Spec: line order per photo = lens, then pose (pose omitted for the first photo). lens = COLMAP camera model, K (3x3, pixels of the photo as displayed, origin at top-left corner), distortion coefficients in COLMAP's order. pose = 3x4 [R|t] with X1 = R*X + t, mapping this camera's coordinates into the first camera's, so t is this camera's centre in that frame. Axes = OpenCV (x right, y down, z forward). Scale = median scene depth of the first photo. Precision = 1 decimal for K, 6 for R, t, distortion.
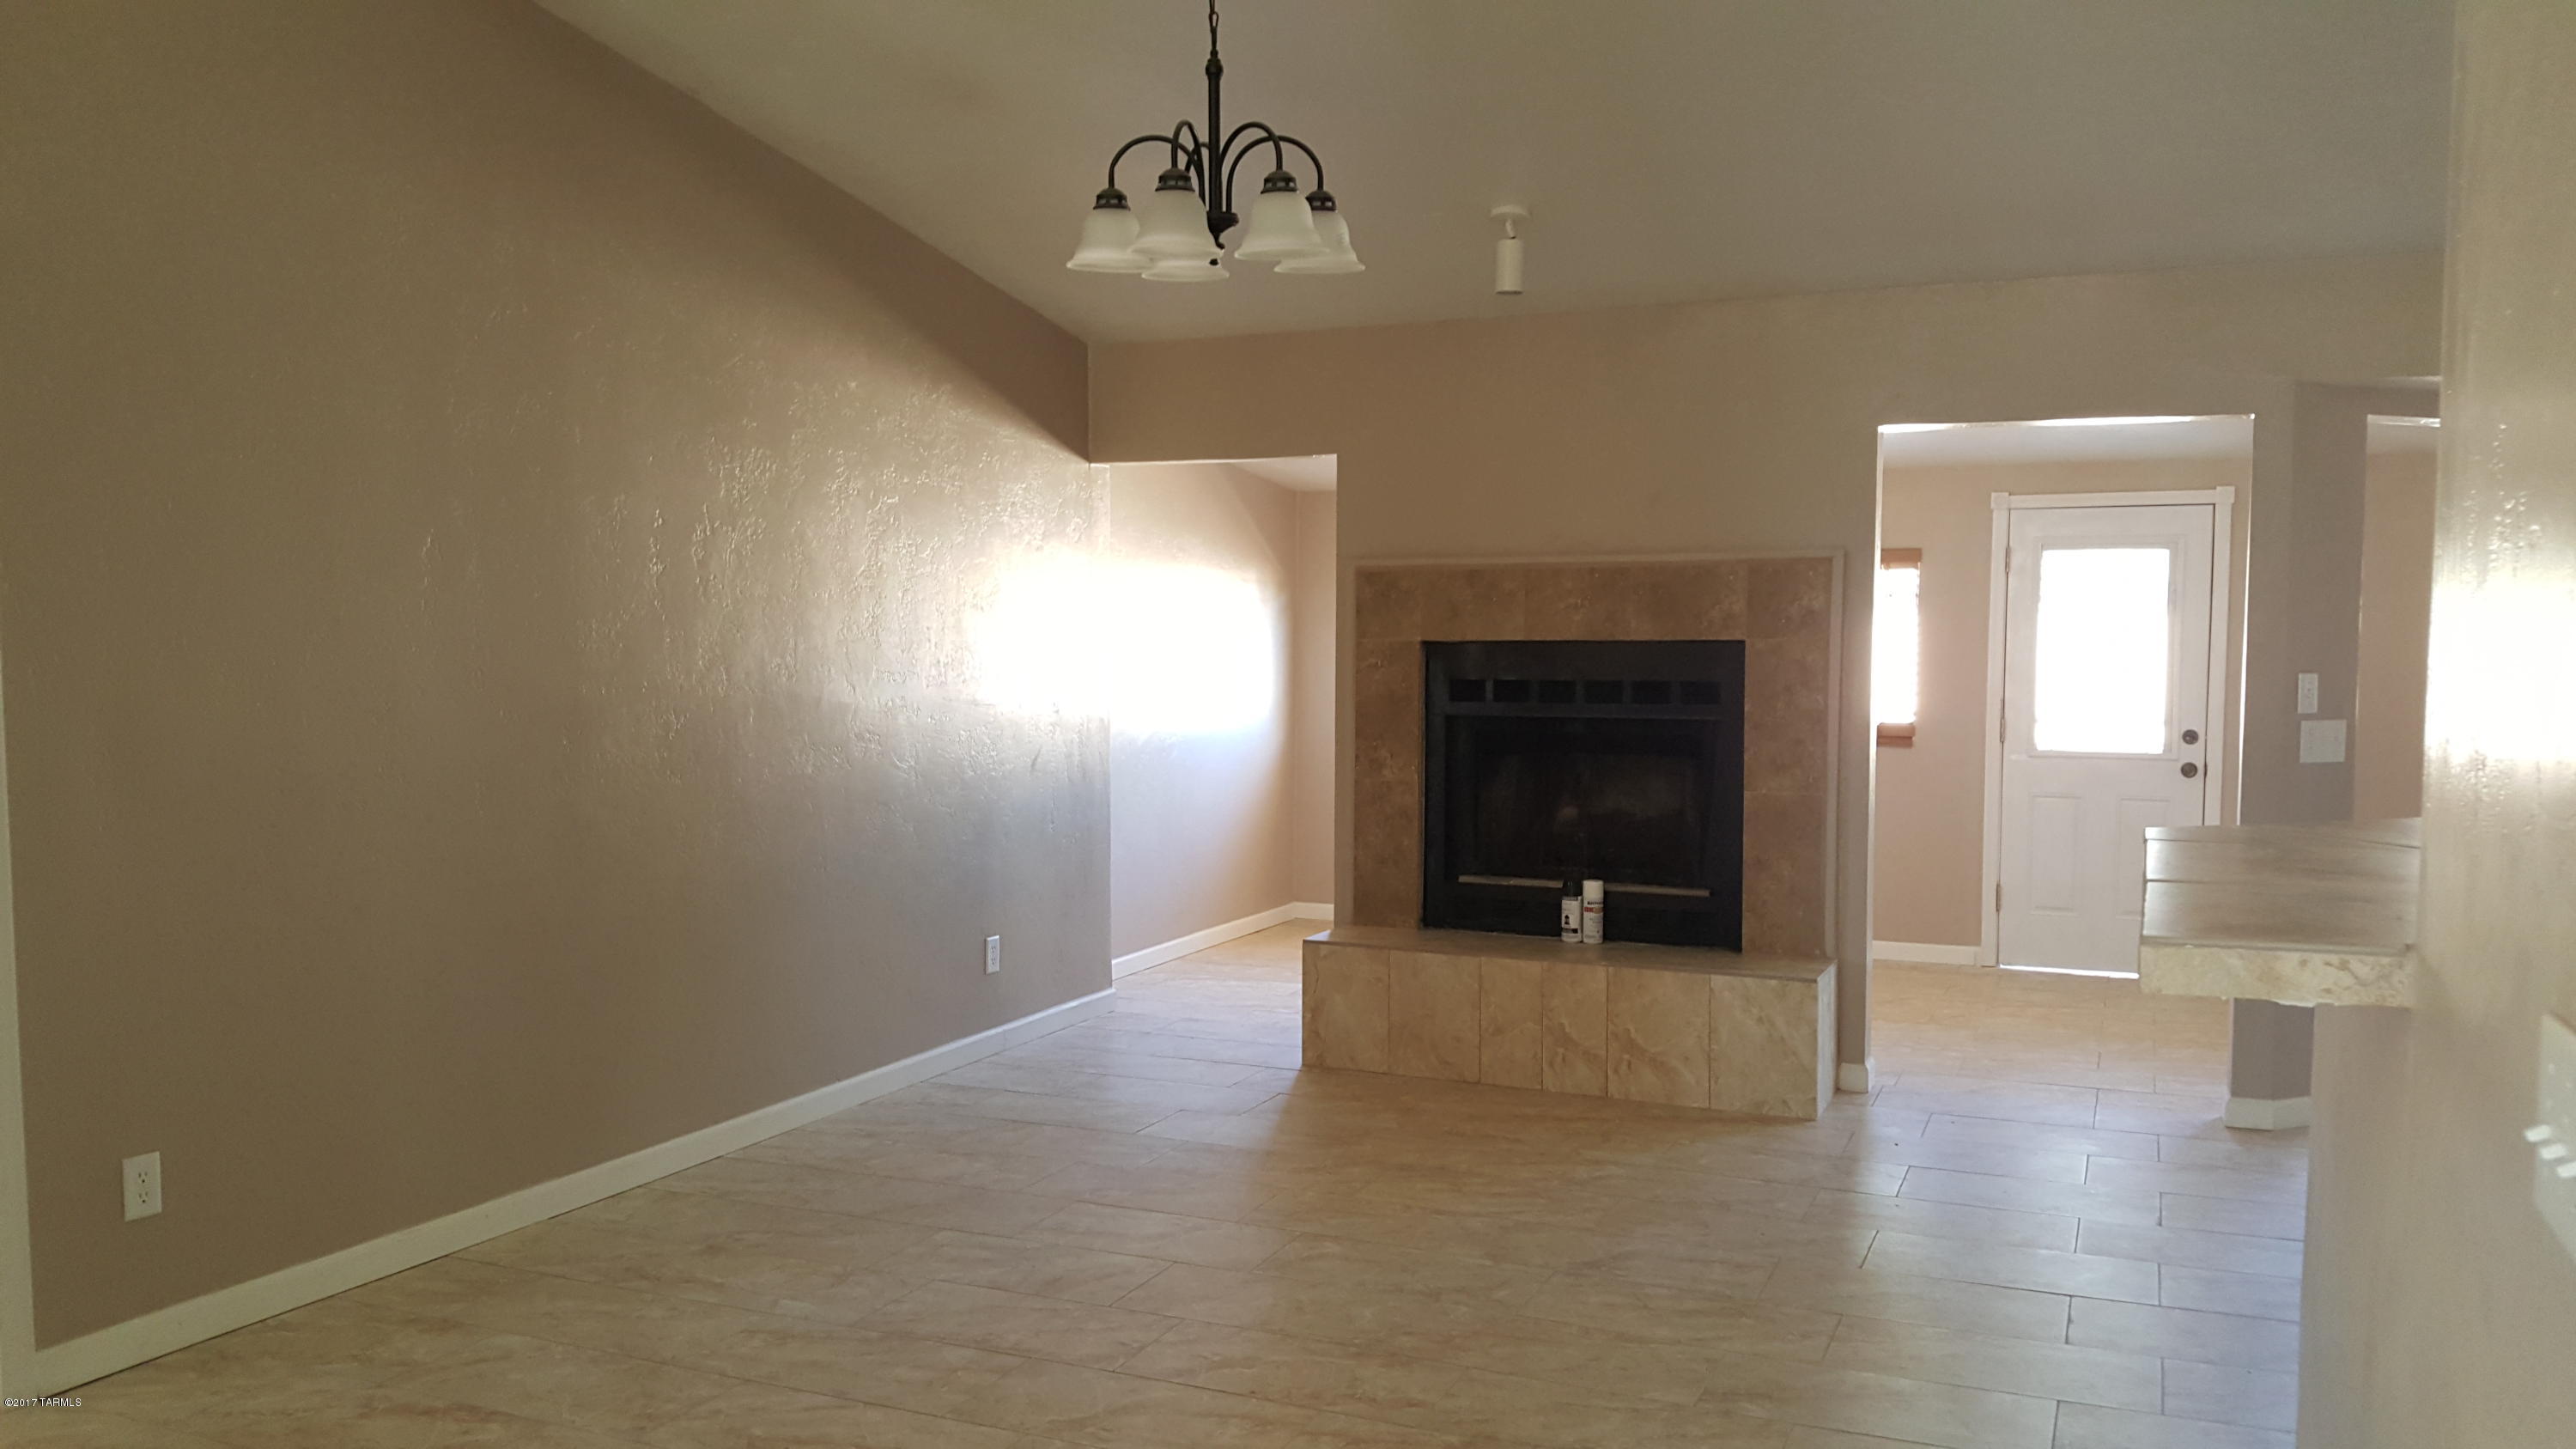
lens RADIAL K [[1907.7, 0, 1290.2], [0, 1907.7, 752.7], [0, 0, 1]] dist [0.227201, -0.523987]
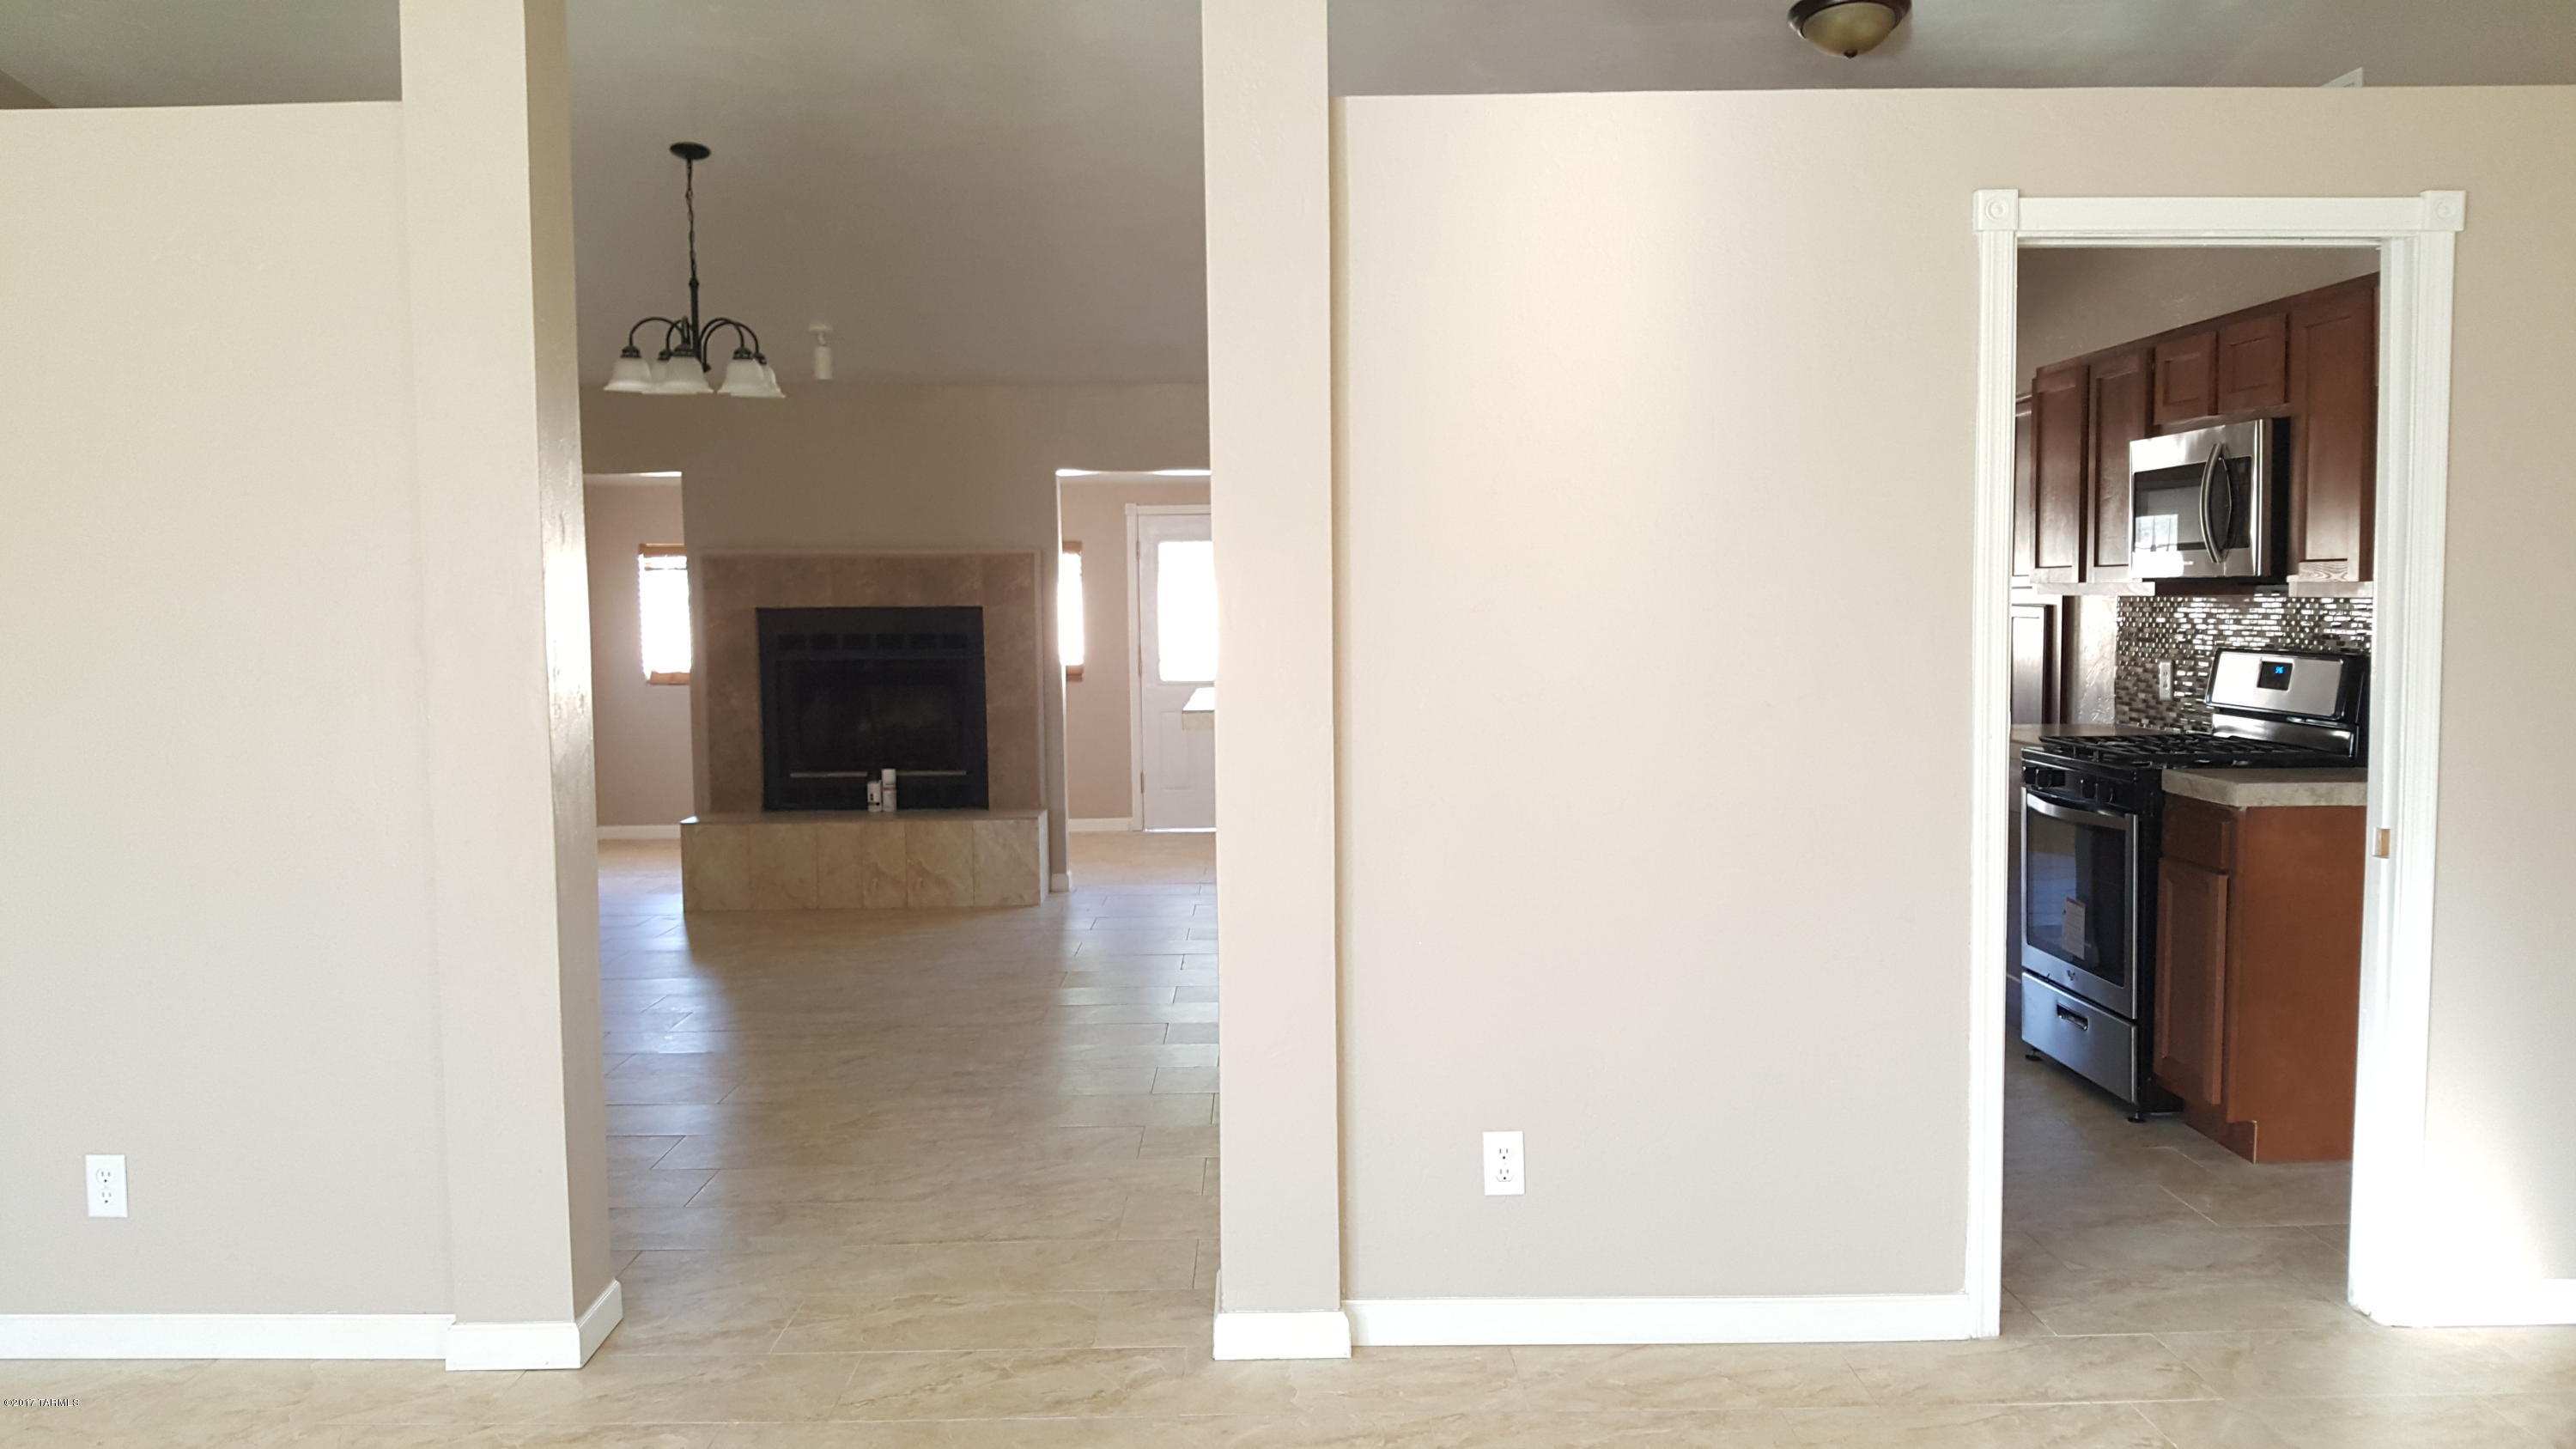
lens RADIAL K [[1907.7, 0, 1290.2], [0, 1907.7, 752.7], [0, 0, 1]] dist [0.227201, -0.523987]
pose [[0.909917, -0.046334, 0.412195, -0.176323], [0.039019, 0.998896, 0.026152, 0.027673], [-0.412952, -0.007712, 0.910720, -0.494643]]
